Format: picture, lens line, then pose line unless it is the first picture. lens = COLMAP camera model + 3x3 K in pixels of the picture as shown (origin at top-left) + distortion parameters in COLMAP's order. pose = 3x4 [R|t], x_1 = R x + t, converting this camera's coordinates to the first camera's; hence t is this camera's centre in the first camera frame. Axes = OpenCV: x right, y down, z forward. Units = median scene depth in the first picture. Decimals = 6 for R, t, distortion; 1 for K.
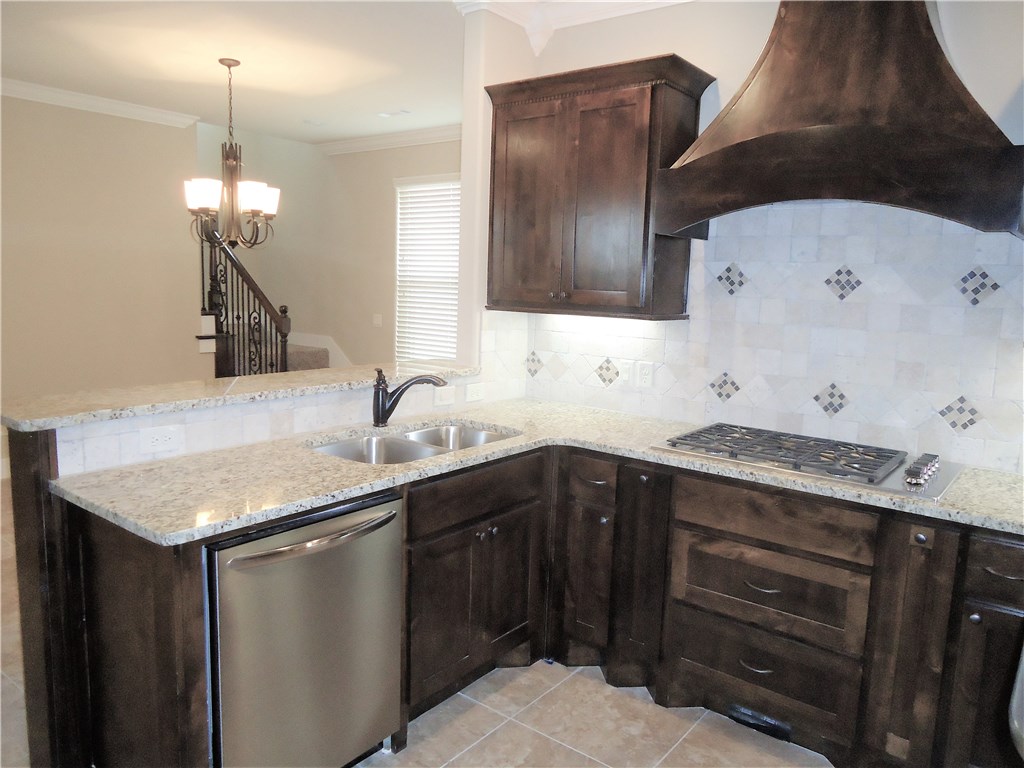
lens RADIAL K [[743.8, 0, 512.0], [0, 743.8, 384.0], [0, 0, 1]] dist [-0.104395, -0.001264]
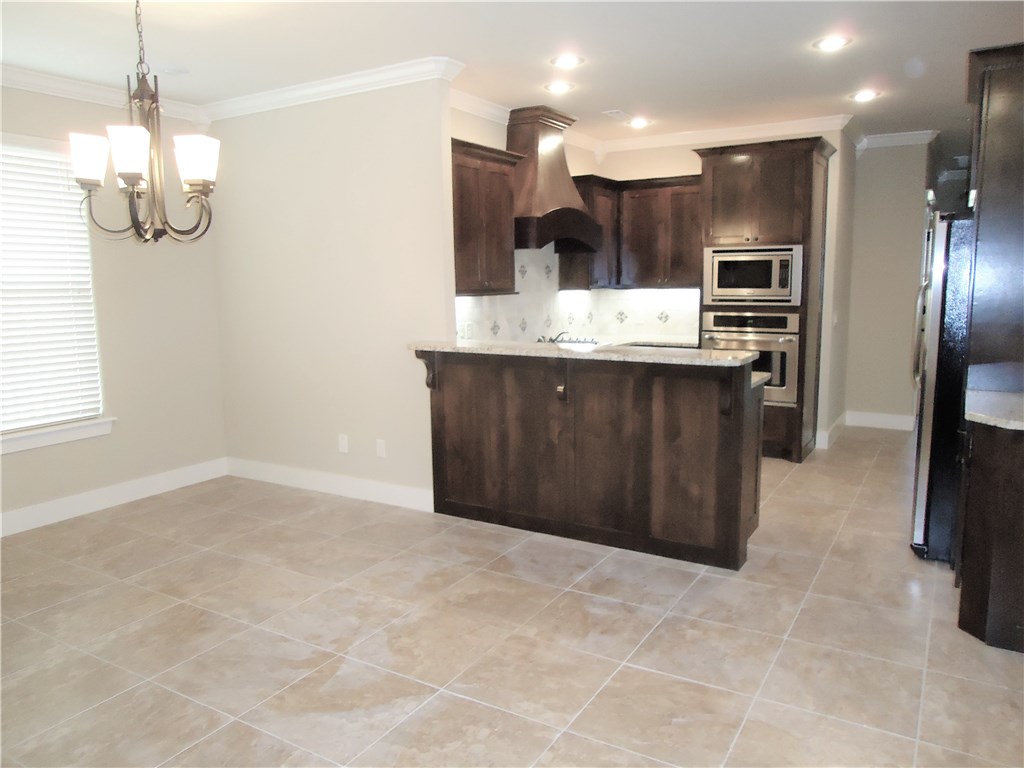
lens RADIAL K [[743.8, 0, 512.0], [0, 743.8, 384.0], [0, 0, 1]] dist [-0.104395, -0.001264]
pose [[-0.120397, -0.167298, 0.978527, -1.522700], [0.145414, 0.972093, 0.184090, -0.192541], [-0.982018, 0.164455, -0.092710, 1.107433]]
